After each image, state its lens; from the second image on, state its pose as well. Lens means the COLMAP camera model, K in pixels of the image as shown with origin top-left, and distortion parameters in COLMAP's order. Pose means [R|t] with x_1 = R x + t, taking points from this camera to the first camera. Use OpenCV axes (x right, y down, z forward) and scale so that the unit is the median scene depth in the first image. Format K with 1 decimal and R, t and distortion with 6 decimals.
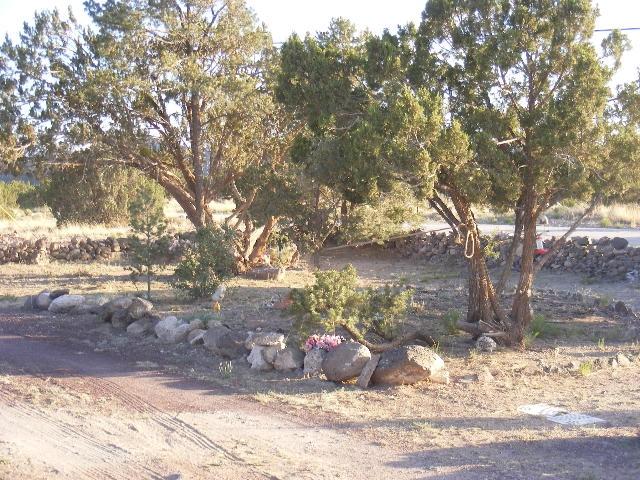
lens RADIAL K [[1349.1, 0, 323.6], [0, 1349.1, 240.5], [0, 0, 1]] dist [-0.101897, 0.000000]
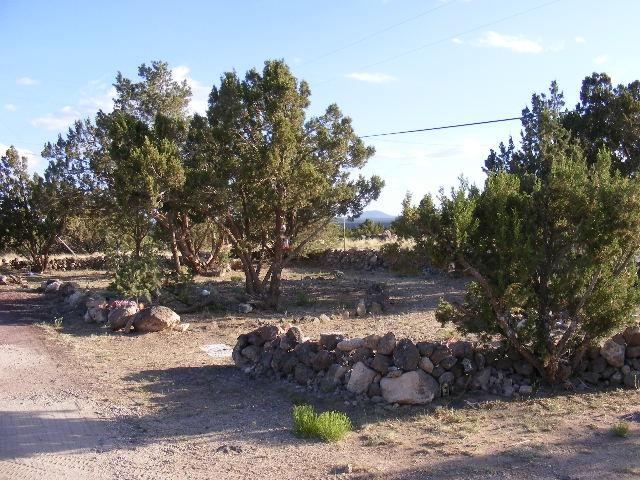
lens RADIAL K [[754.4, 0, 317.4], [0, 754.4, 235.0], [0, 0, 1]] dist [-0.205168, 0.000000]
pose [[0.996710, -0.012340, -0.080106, 0.271392], [0.009045, 0.999103, -0.041365, 0.029091], [0.080545, 0.040504, 0.995928, 0.143325]]
